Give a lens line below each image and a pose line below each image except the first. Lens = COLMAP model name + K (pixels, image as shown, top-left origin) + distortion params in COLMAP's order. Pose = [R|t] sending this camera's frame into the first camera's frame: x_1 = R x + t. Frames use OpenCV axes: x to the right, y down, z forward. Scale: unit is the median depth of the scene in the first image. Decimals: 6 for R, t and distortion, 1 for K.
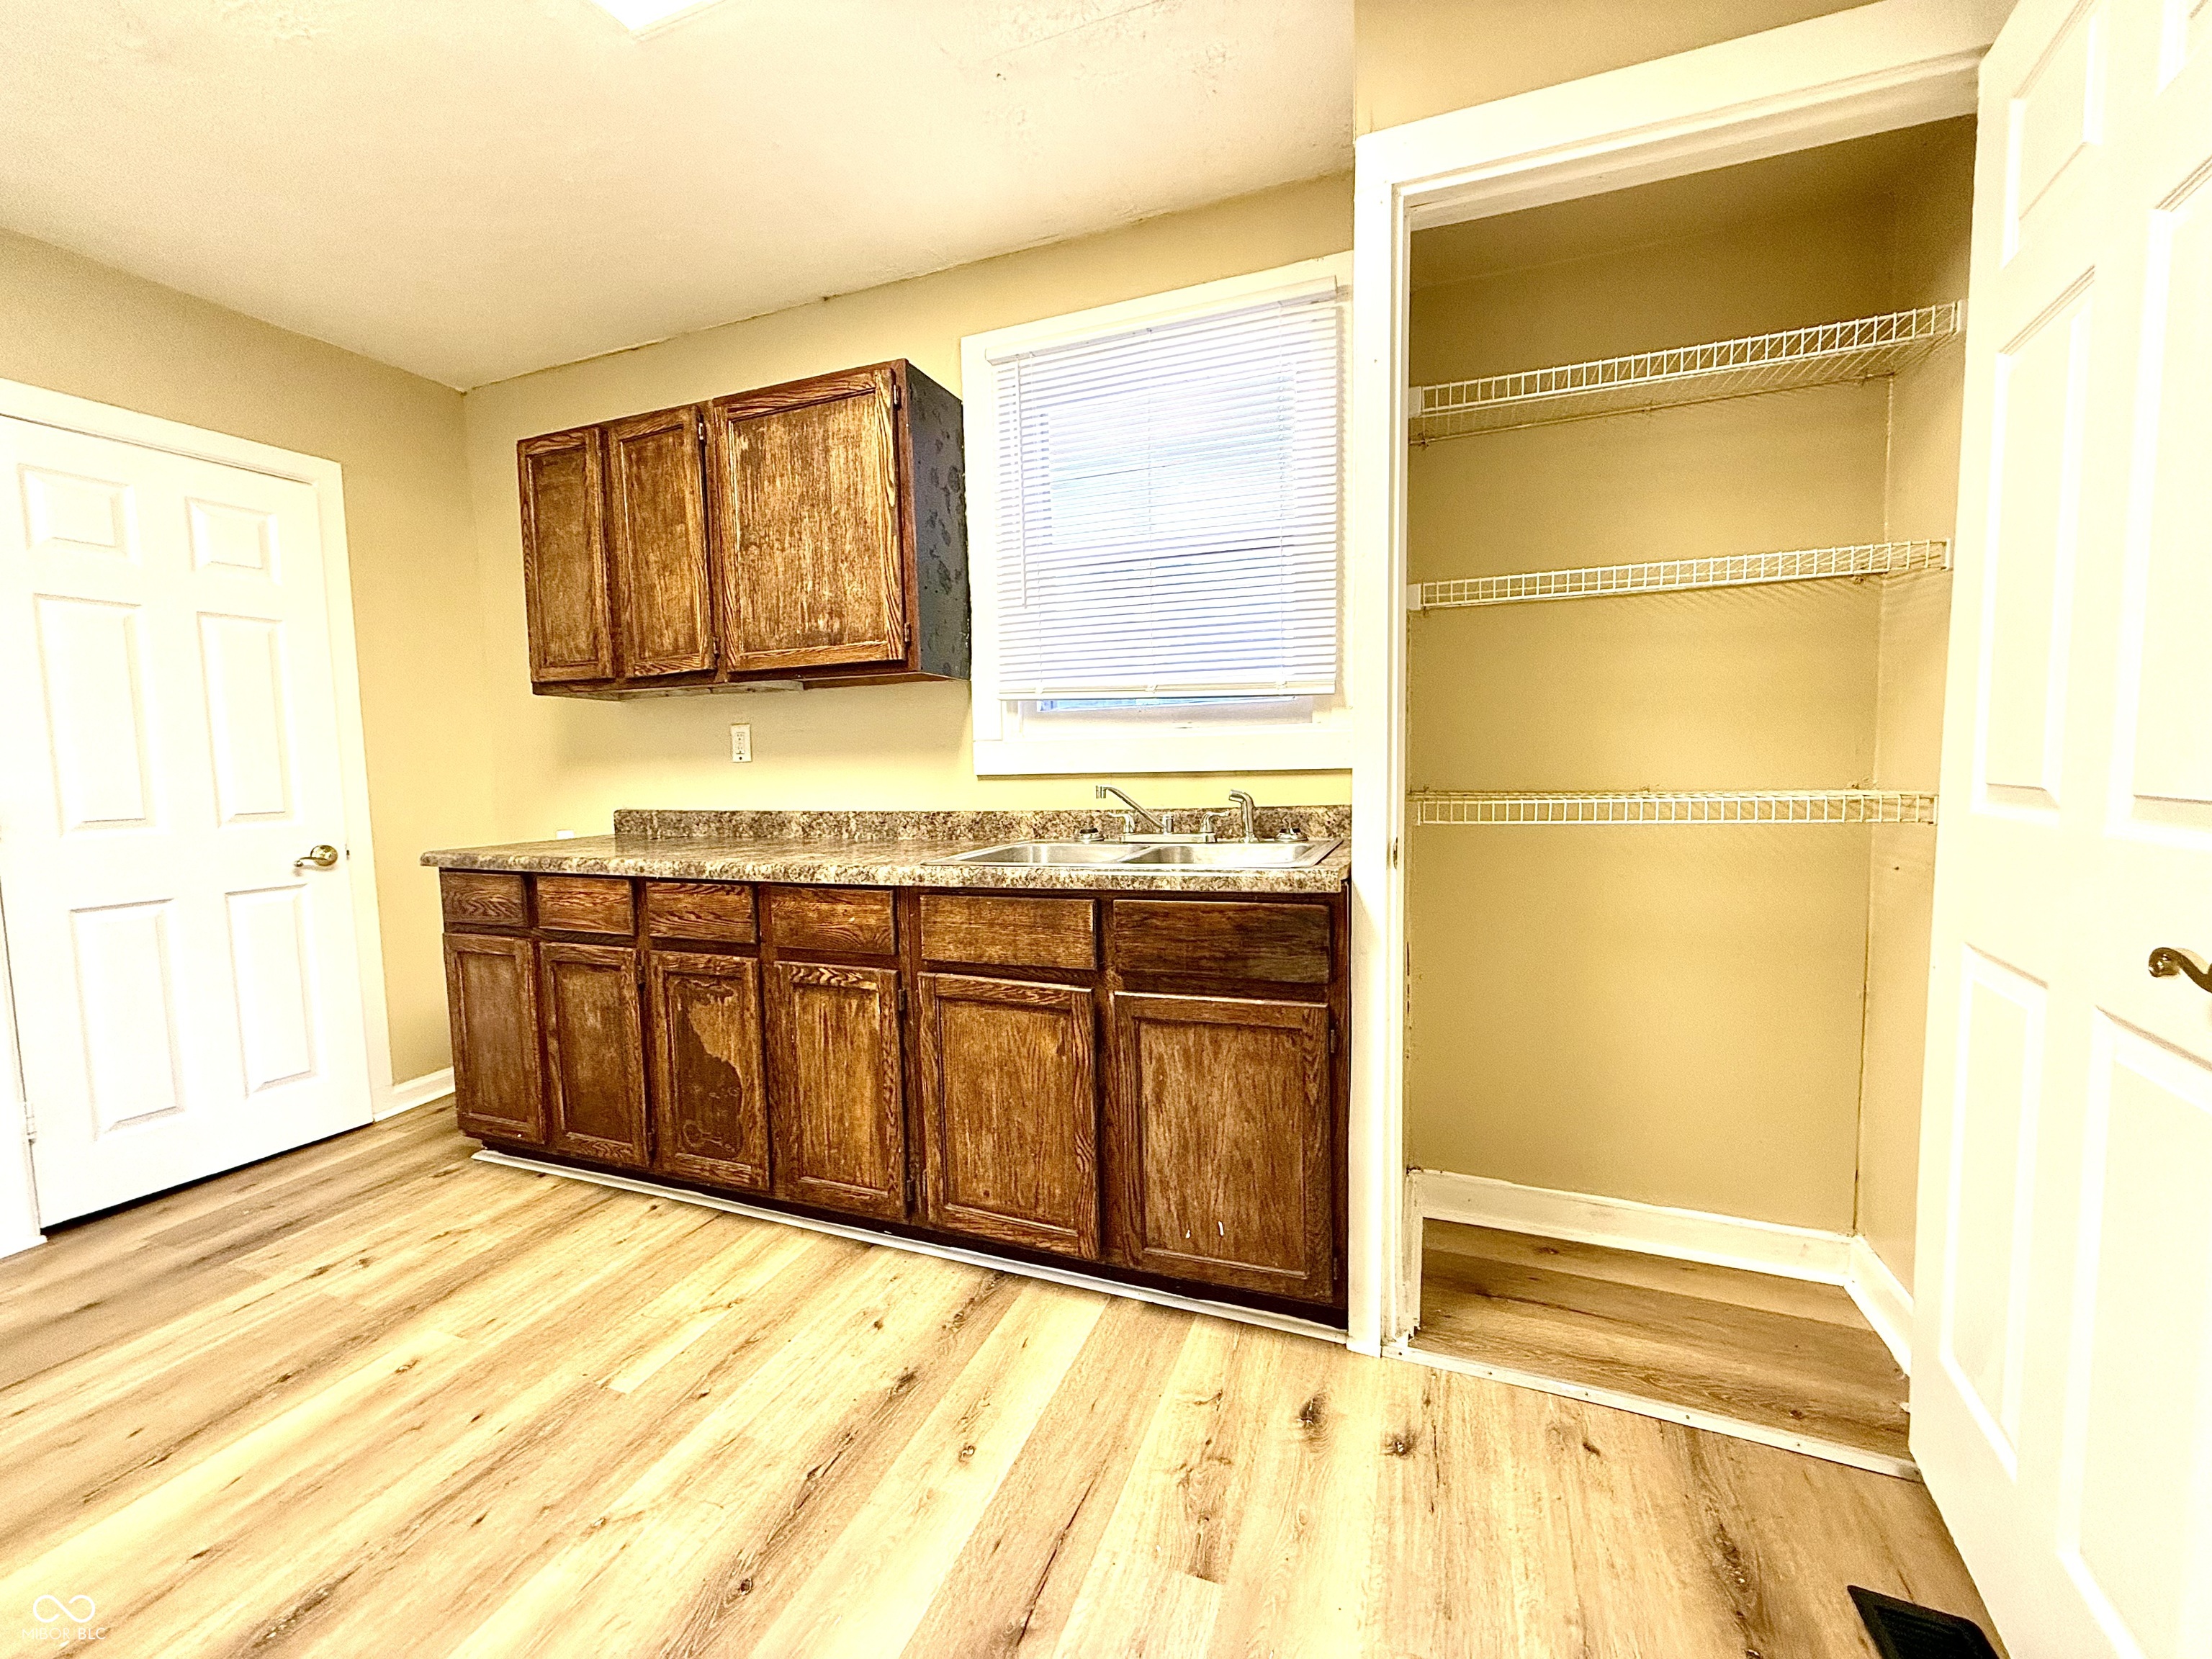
lens RADIAL K [[881.4, 0, 1102.0], [0, 881.4, 830.2], [0, 0, 1]] dist [0.000510, 0.000050]
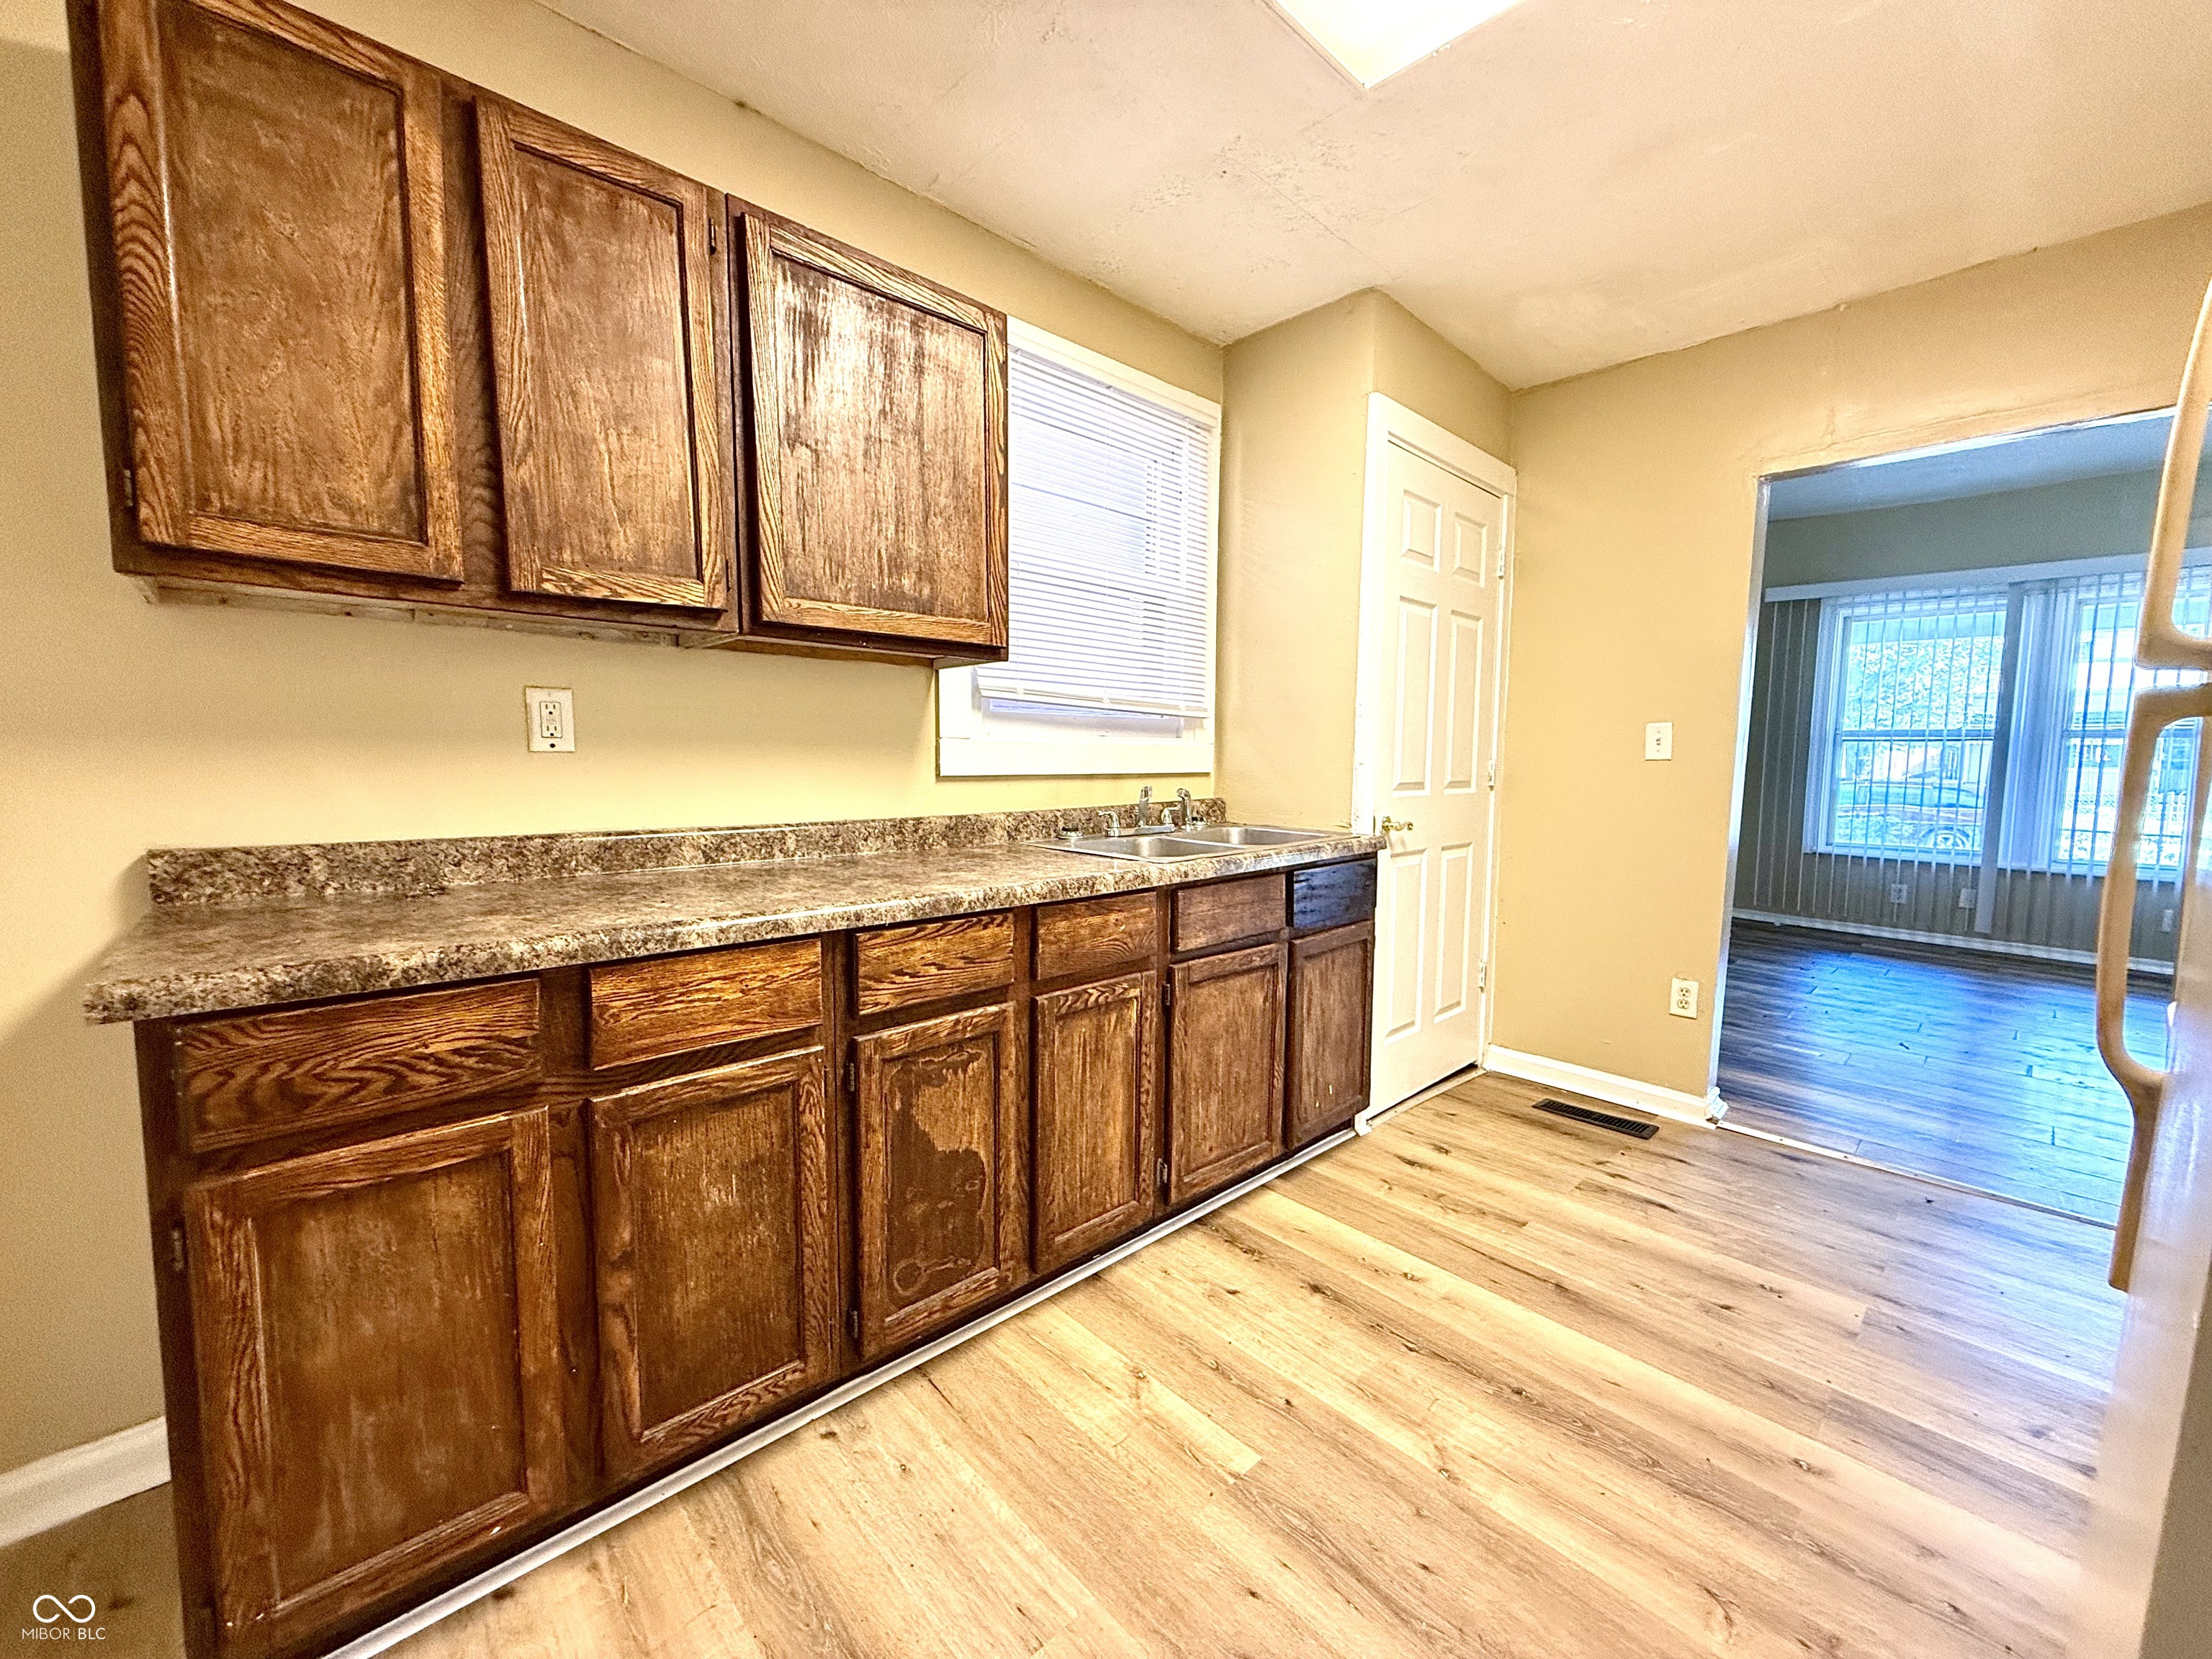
lens RADIAL K [[881.4, 0, 1102.0], [0, 881.4, 830.2], [0, 0, 1]] dist [0.000510, 0.000050]
pose [[0.436790, -0.051149, 0.898108, -1.035322], [0.052780, 0.998119, 0.031175, -0.031546], [-0.898014, 0.033785, 0.438668, 0.541724]]
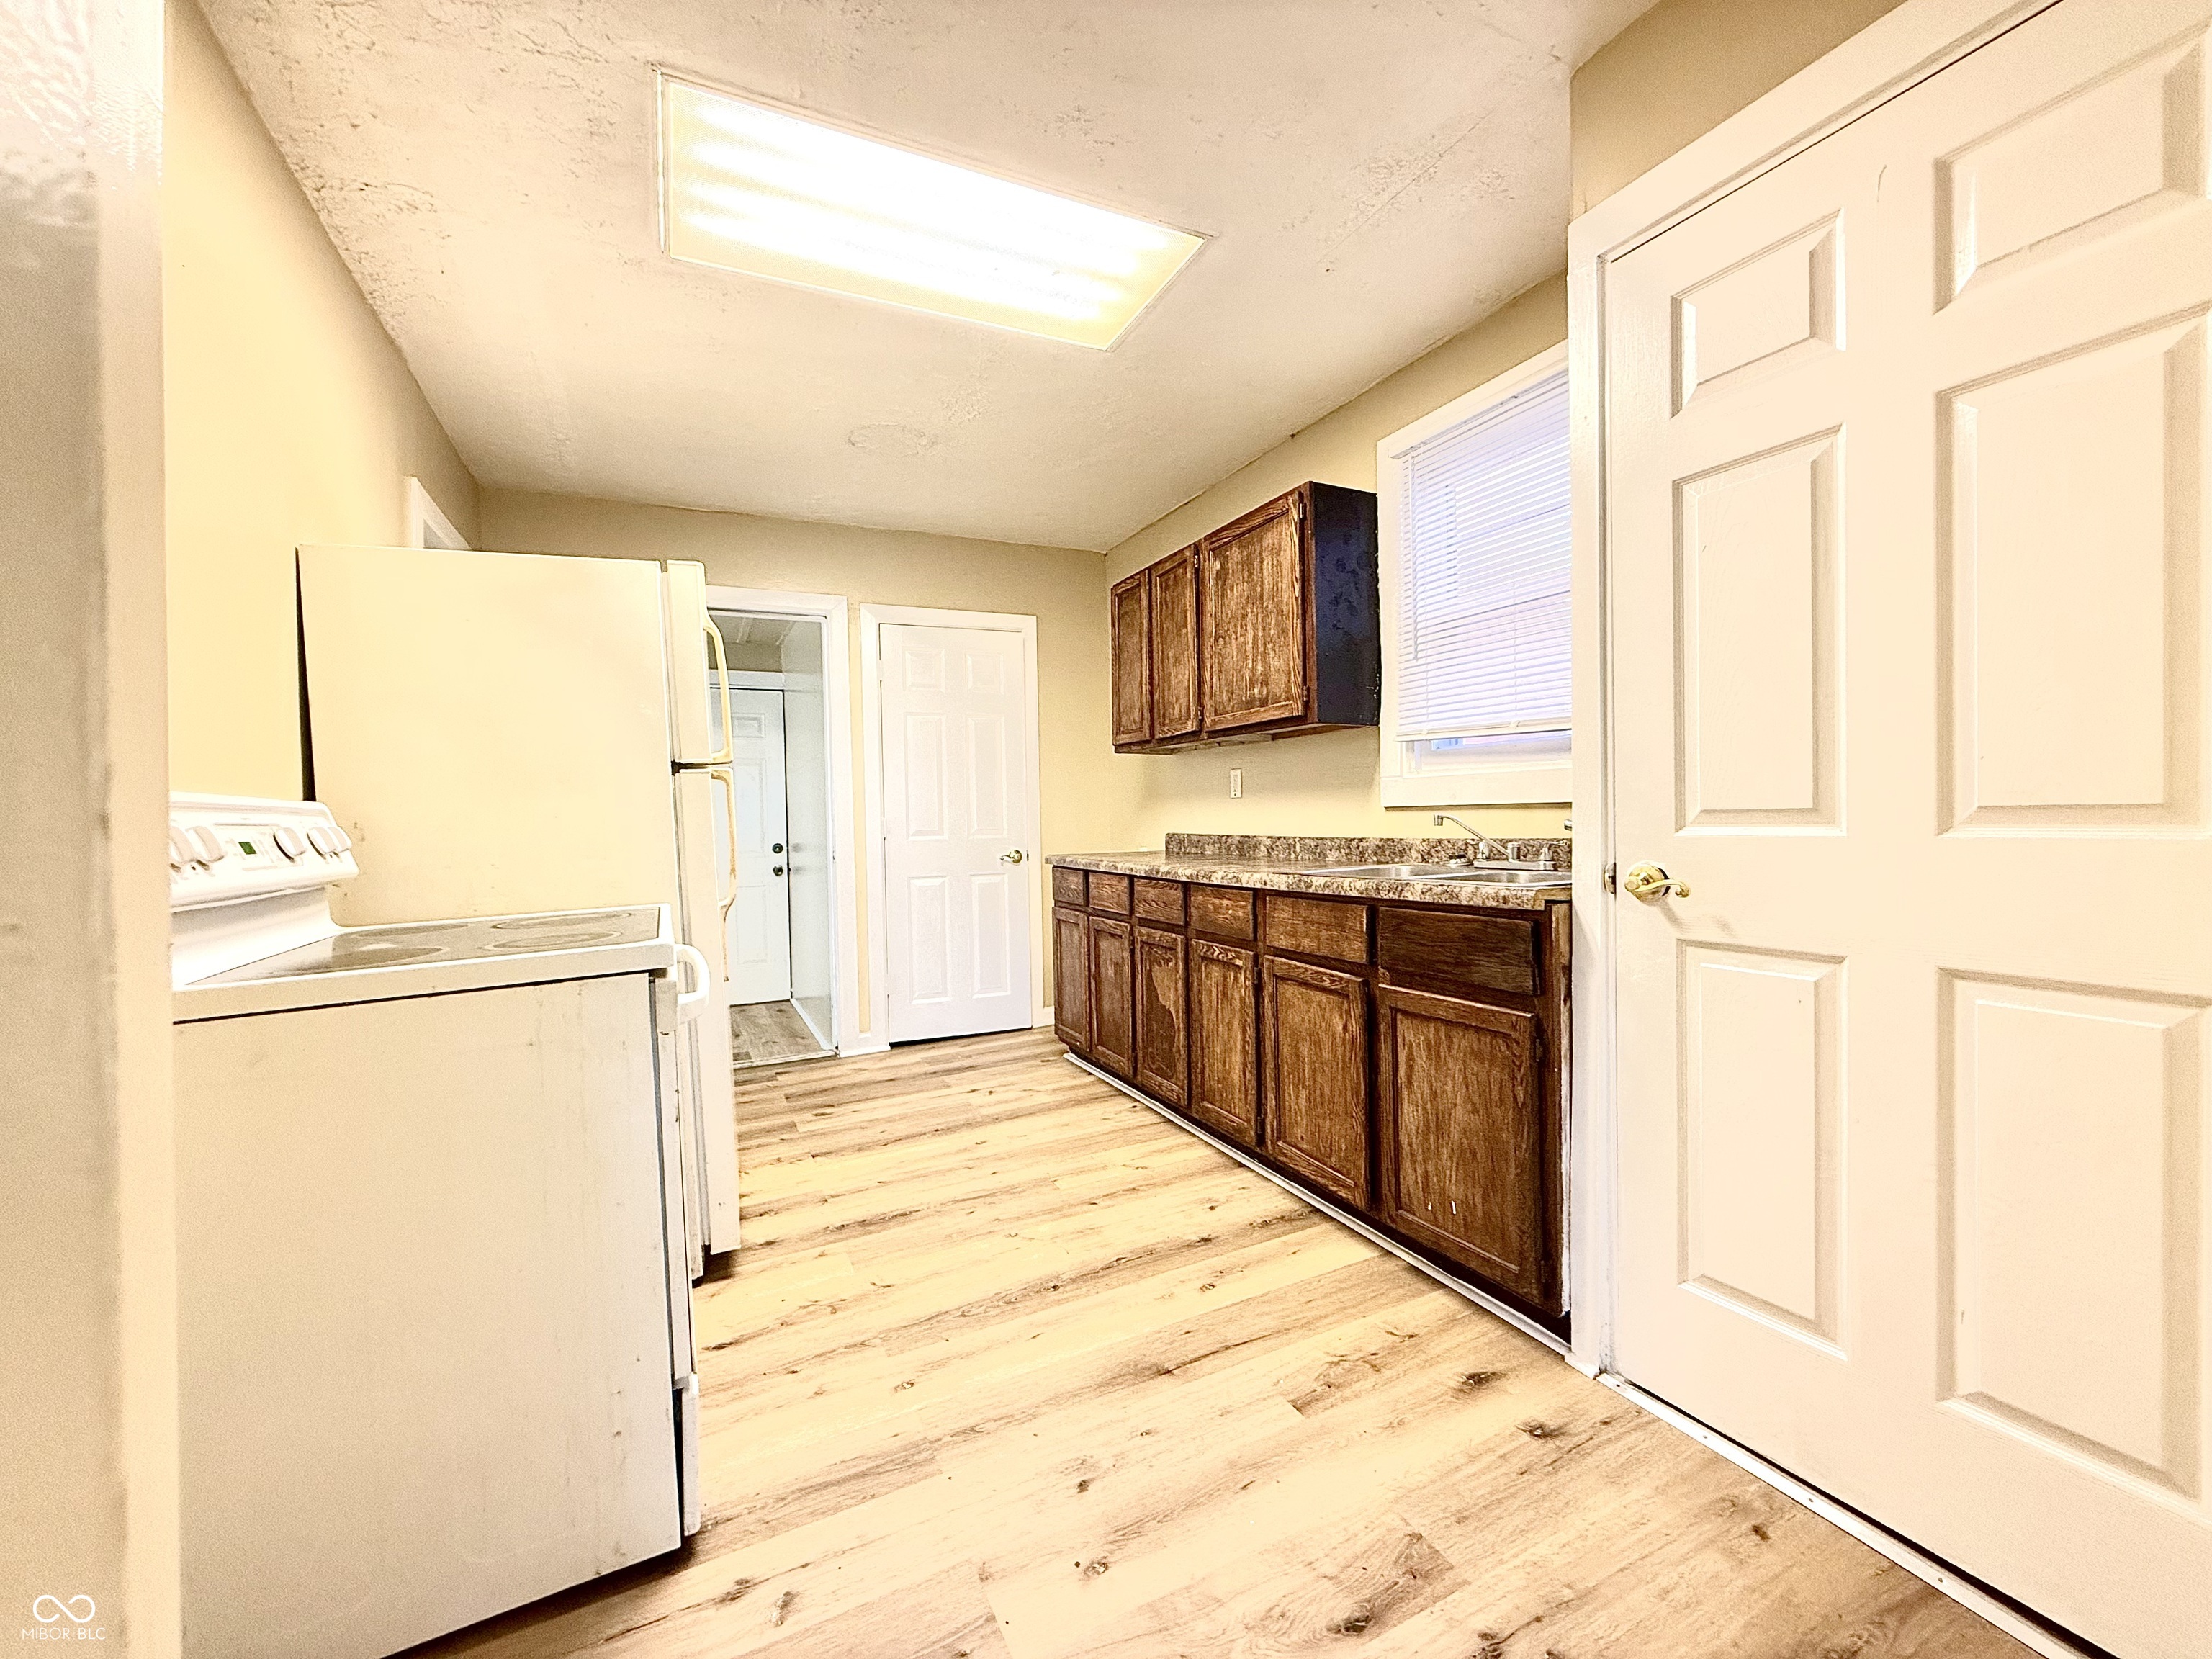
lens RADIAL K [[881.4, 0, 1102.0], [0, 881.4, 830.2], [0, 0, 1]] dist [0.000510, 0.000050]
pose [[0.733048, 0.018146, -0.679935, 0.441719], [-0.049252, 0.998436, -0.026452, 0.019977], [0.678392, 0.052879, 0.732795, -0.116846]]
